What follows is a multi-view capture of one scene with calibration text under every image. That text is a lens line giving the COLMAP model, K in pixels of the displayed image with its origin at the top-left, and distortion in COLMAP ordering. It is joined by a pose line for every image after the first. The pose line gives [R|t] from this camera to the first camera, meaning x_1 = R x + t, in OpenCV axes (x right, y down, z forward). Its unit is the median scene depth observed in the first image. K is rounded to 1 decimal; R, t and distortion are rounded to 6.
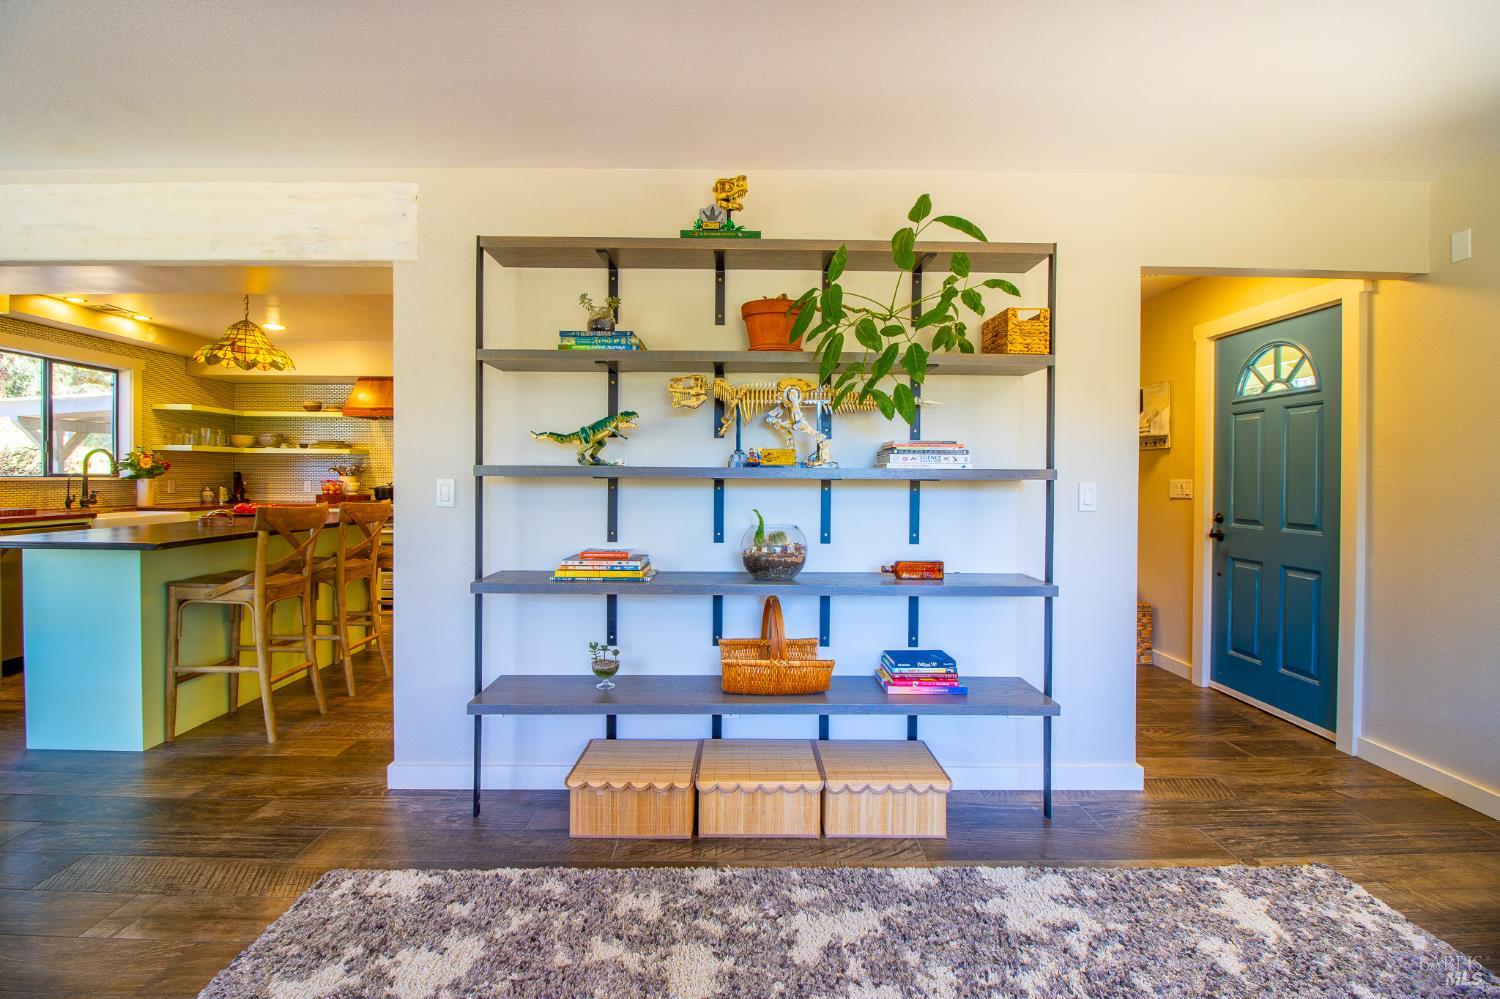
lens RADIAL K [[698.3, 0, 745.5], [0, 698.3, 477.7], [0, 0, 1]] dist [-0.014171, -0.001311]
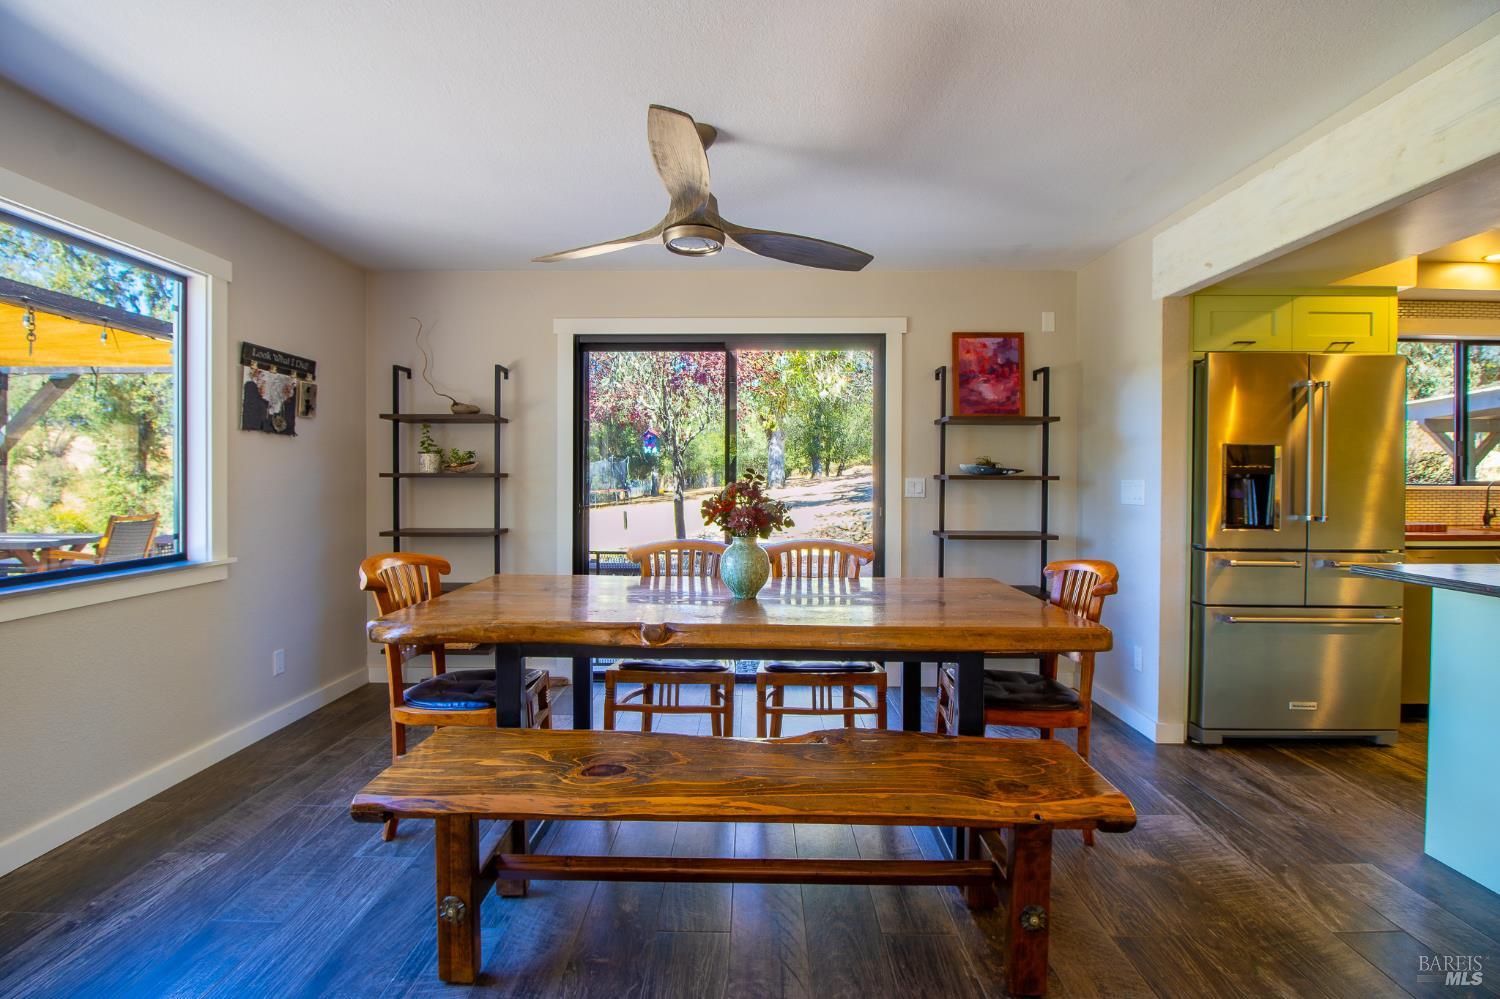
lens RADIAL K [[698.3, 0, 745.2], [0, 698.3, 484.5], [0, 0, 1]] dist [-0.014171, -0.001311]
pose [[-0.026988, 0.004000, -0.999628, -0.454856], [-0.004847, 0.999980, 0.004132, -0.004325], [0.999624, 0.004957, -0.026968, 0.439682]]
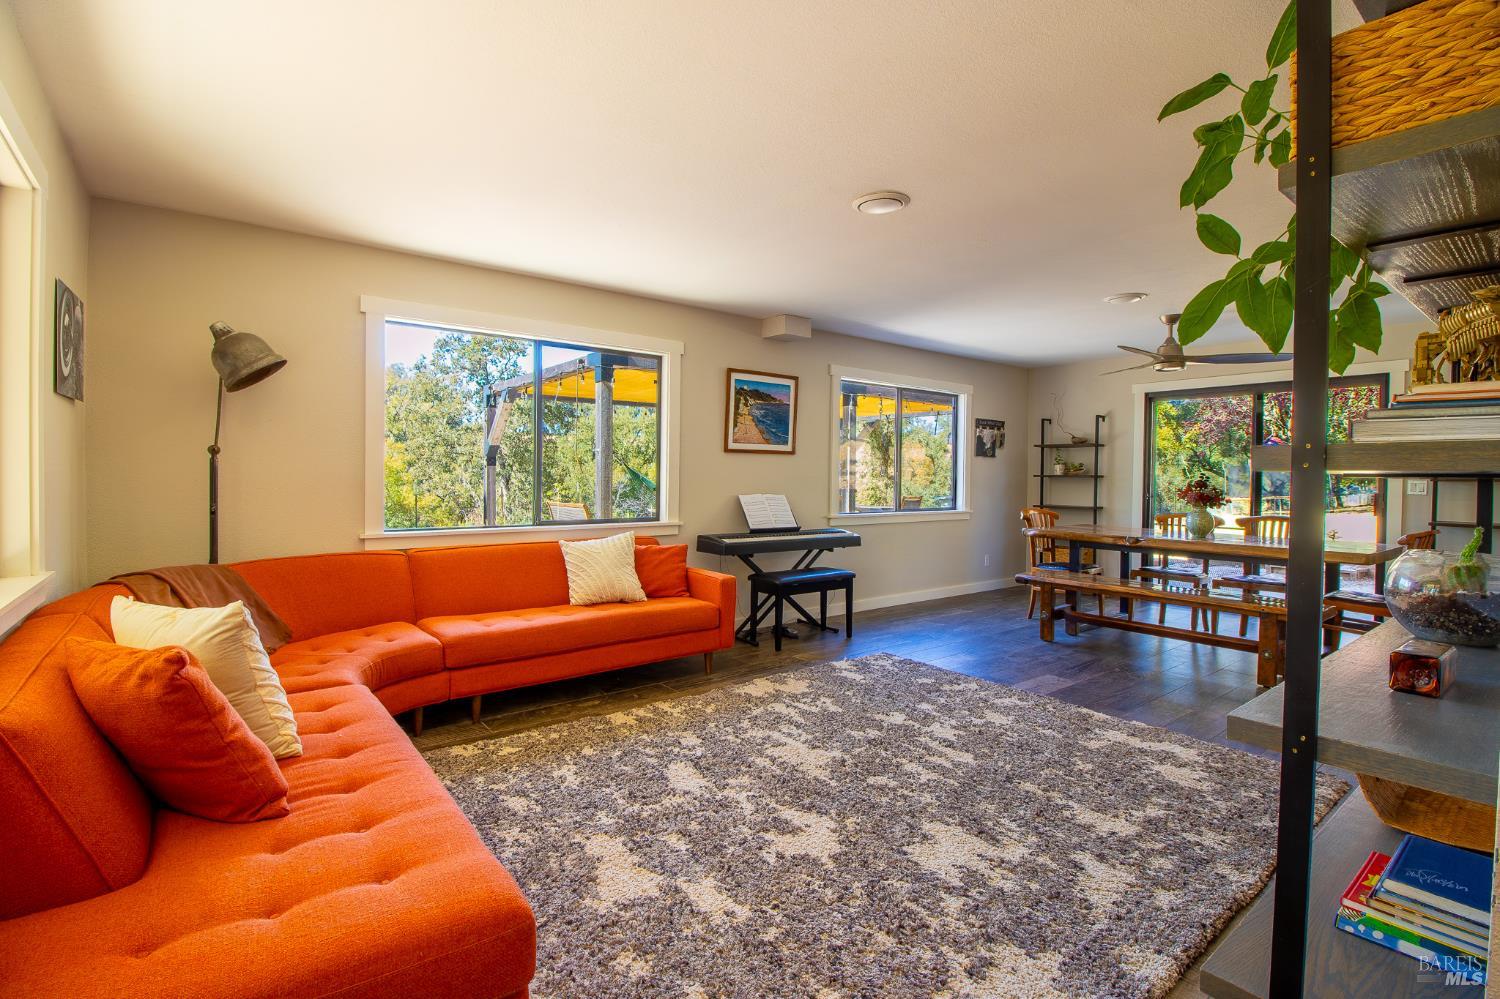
lens RADIAL K [[698.3, 0, 749.3], [0, 698.3, 487.1], [0, 0, 1]] dist [-0.014171, -0.001311]
pose [[-0.795102, -0.002711, -0.606470, 1.206464], [-0.014609, 0.999785, 0.014685, 0.010005], [0.606300, 0.020536, -0.794971, 1.472213]]
